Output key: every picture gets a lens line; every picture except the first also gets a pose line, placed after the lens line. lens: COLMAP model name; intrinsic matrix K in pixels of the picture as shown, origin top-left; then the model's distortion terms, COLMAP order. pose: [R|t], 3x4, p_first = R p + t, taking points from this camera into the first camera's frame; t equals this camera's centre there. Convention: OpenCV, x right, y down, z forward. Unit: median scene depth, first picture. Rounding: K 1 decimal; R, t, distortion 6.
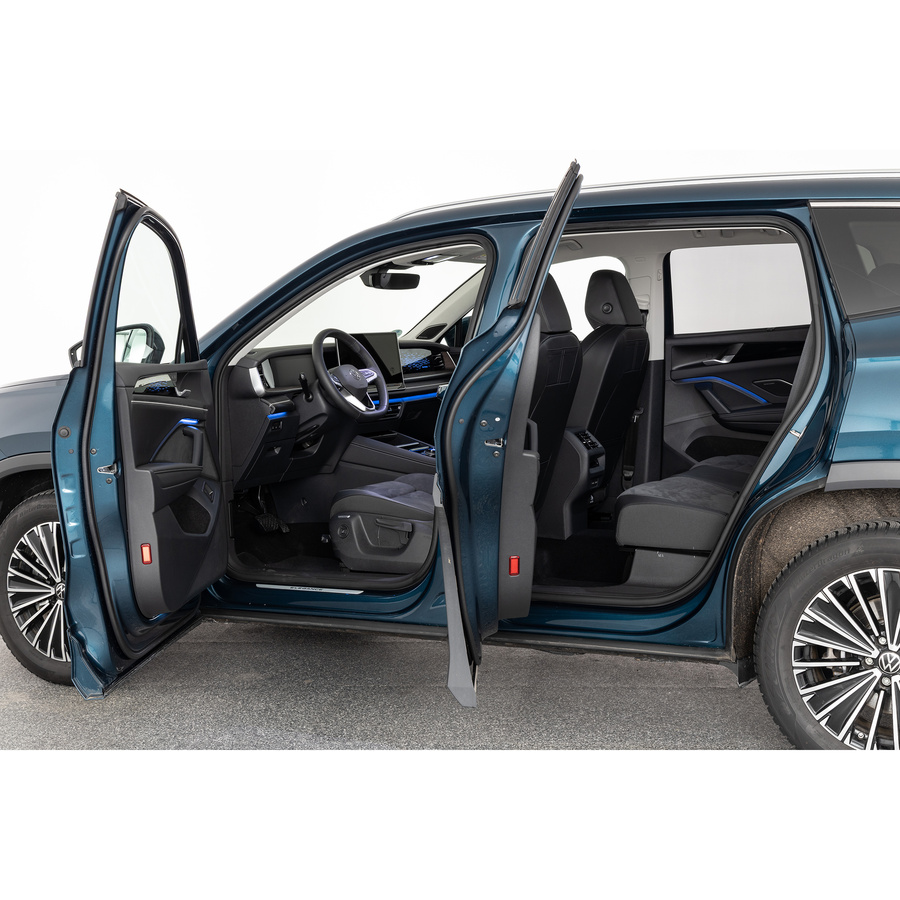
lens RADIAL K [[1526.3, 0, 449.3], [0, 1526.3, 449.8], [0, 0, 1]] dist [0.000504, 0.000000]
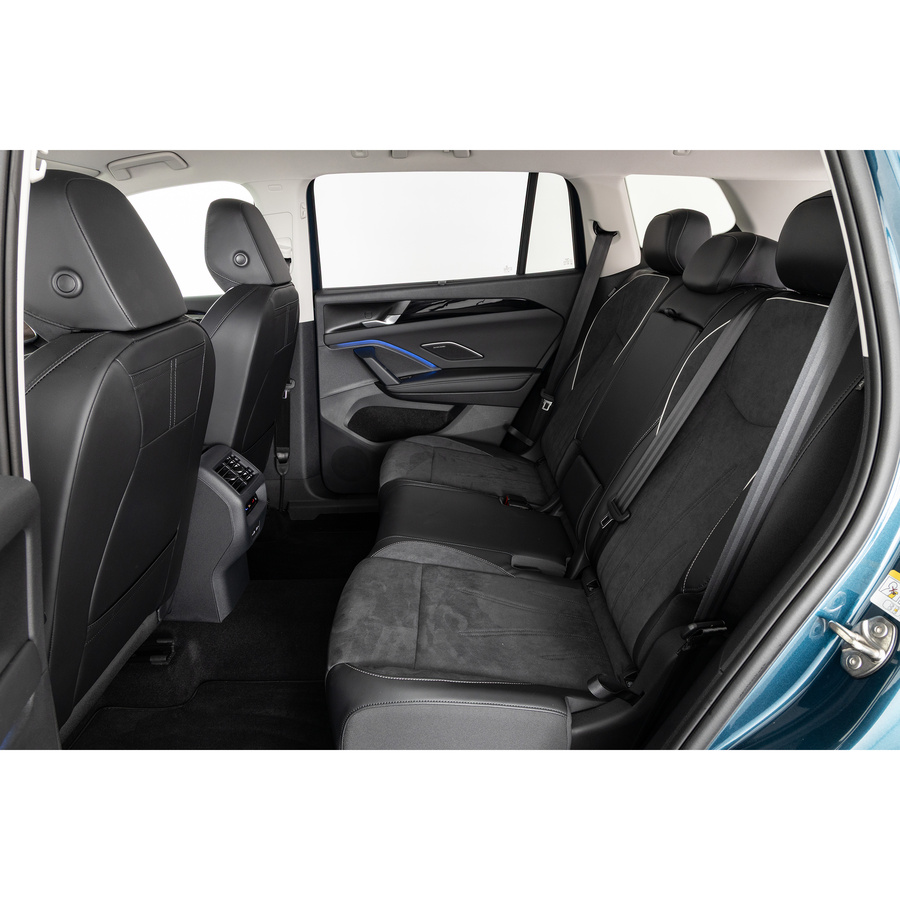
lens RADIAL K [[604.4, 0, 449.4], [0, 604.4, 450.4], [0, 0, 1]] dist [0.008679, -0.002660]
pose [[0.894958, -0.136253, 0.424836, 0.057914], [0.030367, 0.968621, 0.246682, -0.070602], [-0.445116, -0.207869, 0.871012, 0.675419]]
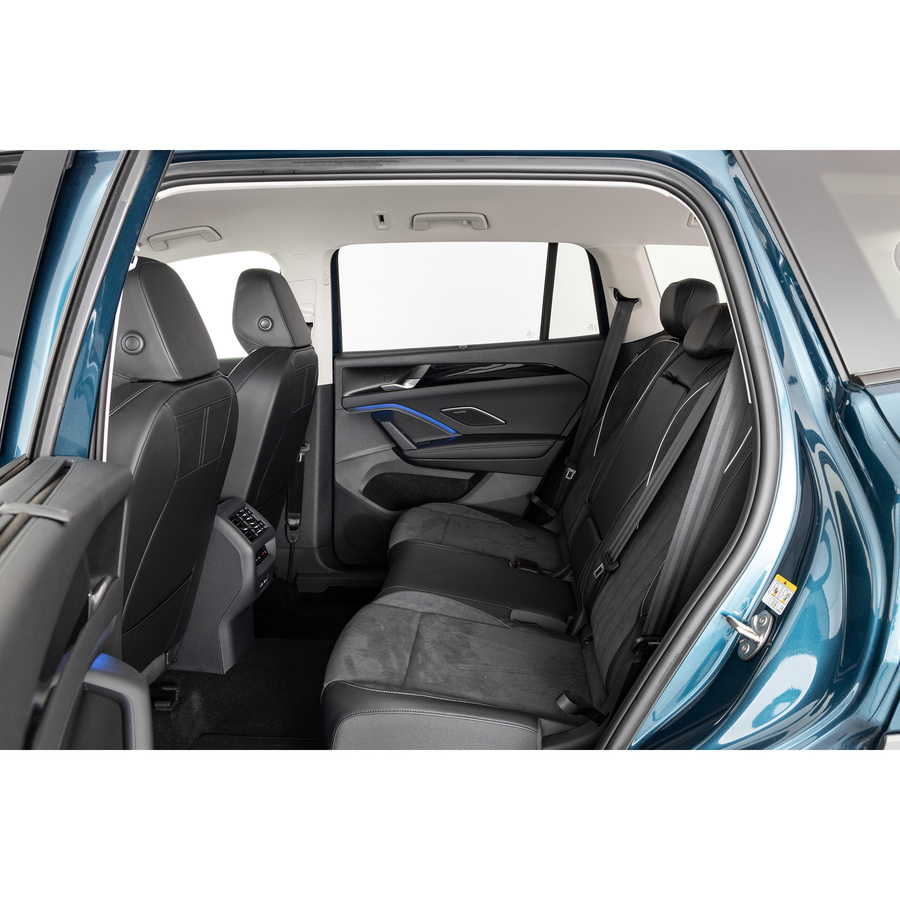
lens RADIAL K [[764.0, 0, 450.7], [0, 764.0, 450.5], [0, 0, 1]] dist [-0.010829, 0.013606]
pose [[0.925292, -0.059883, 0.374498, 0.044365], [0.020811, 0.993985, 0.107521, -0.067141], [-0.378684, -0.091695, 0.920972, 0.604338]]
